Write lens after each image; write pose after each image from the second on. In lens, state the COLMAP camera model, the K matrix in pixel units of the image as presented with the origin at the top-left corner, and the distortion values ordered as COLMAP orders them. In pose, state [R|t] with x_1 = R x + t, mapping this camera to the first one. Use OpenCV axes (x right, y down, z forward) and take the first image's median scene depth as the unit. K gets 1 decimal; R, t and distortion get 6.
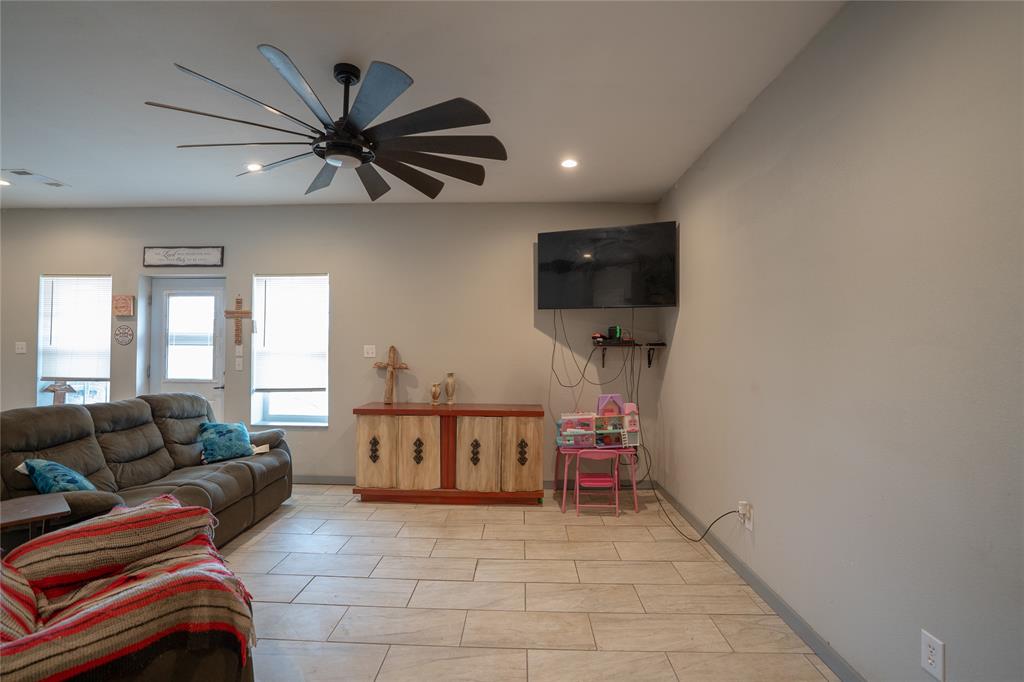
lens RADIAL K [[476.4, 0, 505.6], [0, 476.4, 338.5], [0, 0, 1]] dist [-0.057096, 0.000410]
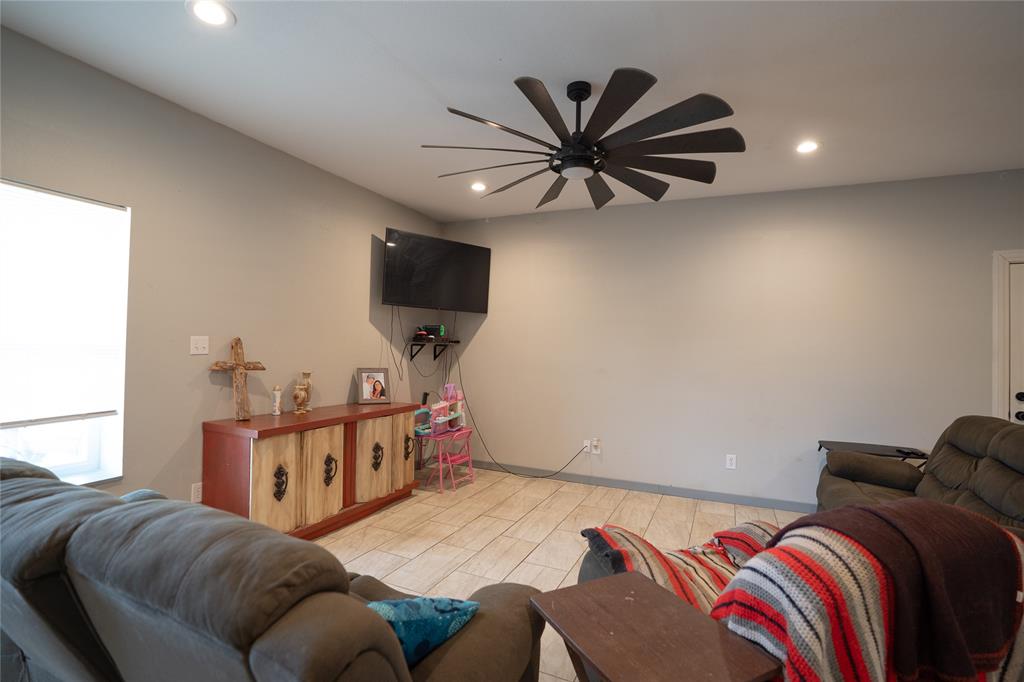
lens RADIAL K [[476.4, 0, 505.6], [0, 476.4, 338.5], [0, 0, 1]] dist [-0.057096, 0.000410]
pose [[0.396069, 0.019427, 0.918015, -0.805169], [-0.041006, 0.999153, -0.003452, 0.003304], [-0.917305, -0.036277, 0.396530, 0.412621]]
